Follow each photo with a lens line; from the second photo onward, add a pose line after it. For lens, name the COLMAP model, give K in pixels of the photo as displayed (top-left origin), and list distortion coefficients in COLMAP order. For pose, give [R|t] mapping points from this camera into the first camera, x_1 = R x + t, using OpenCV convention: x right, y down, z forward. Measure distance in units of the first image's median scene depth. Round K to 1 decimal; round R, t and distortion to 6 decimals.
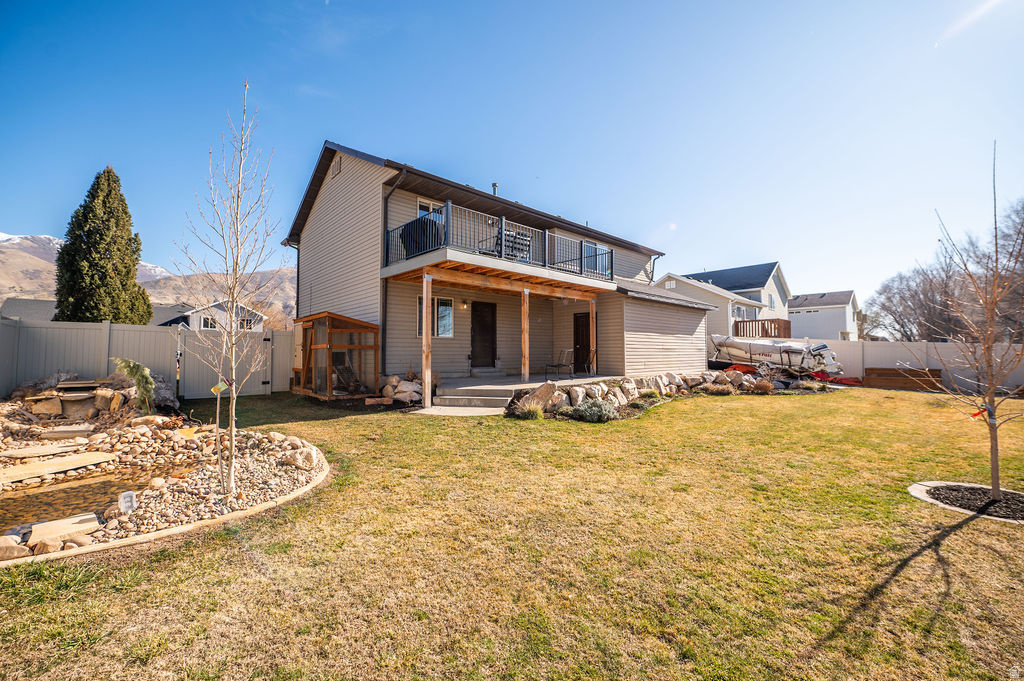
lens RADIAL K [[408.3, 0, 511.5], [0, 408.3, 337.2], [0, 0, 1]] dist [-0.015928, -0.000489]
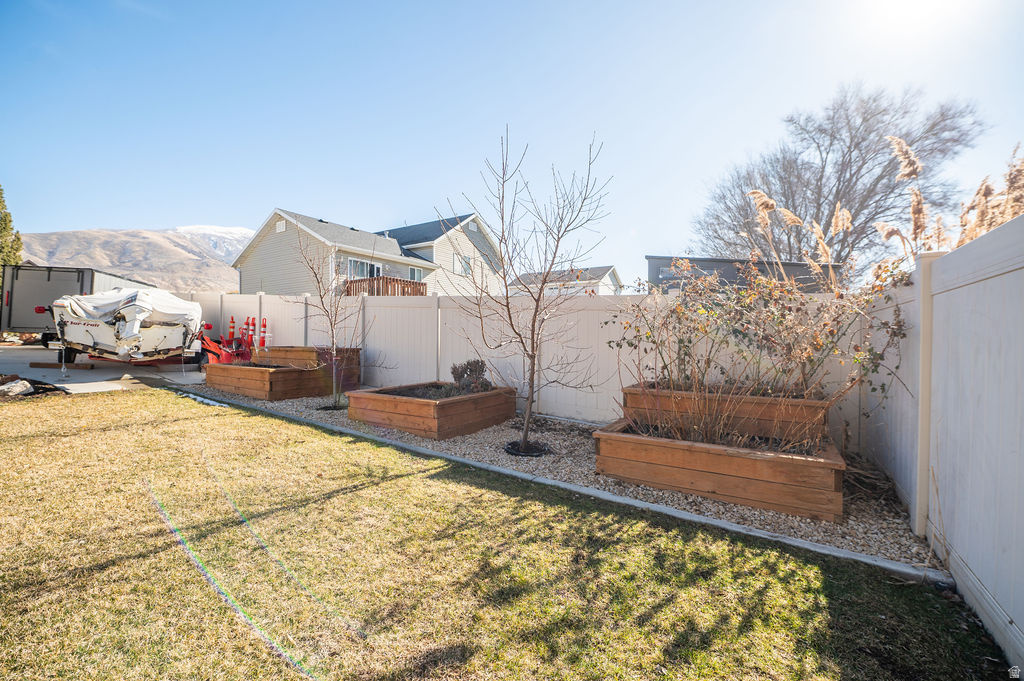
lens RADIAL K [[422.6, 0, 509.4], [0, 422.6, 329.2], [0, 0, 1]] dist [-0.011306, -0.000268]
pose [[0.963720, 0.007728, 0.266804, 1.247563], [-0.012725, 0.999774, 0.017007, 0.051264], [-0.266612, -0.019785, 0.963601, 0.503651]]
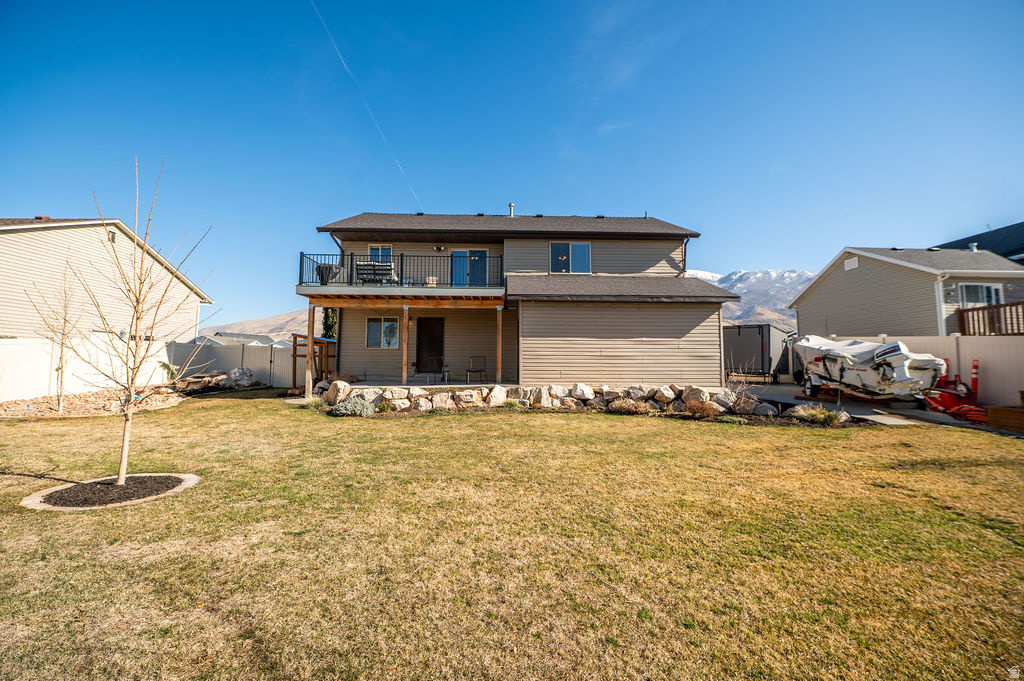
lens RADIAL K [[408.3, 0, 511.5], [0, 408.3, 337.2], [0, 0, 1]] dist [-0.015928, -0.000489]
pose [[0.755777, -0.041162, -0.653534, 0.867418], [0.019108, 0.998984, -0.040822, 0.022765], [0.654550, 0.018365, 0.755796, 0.268059]]
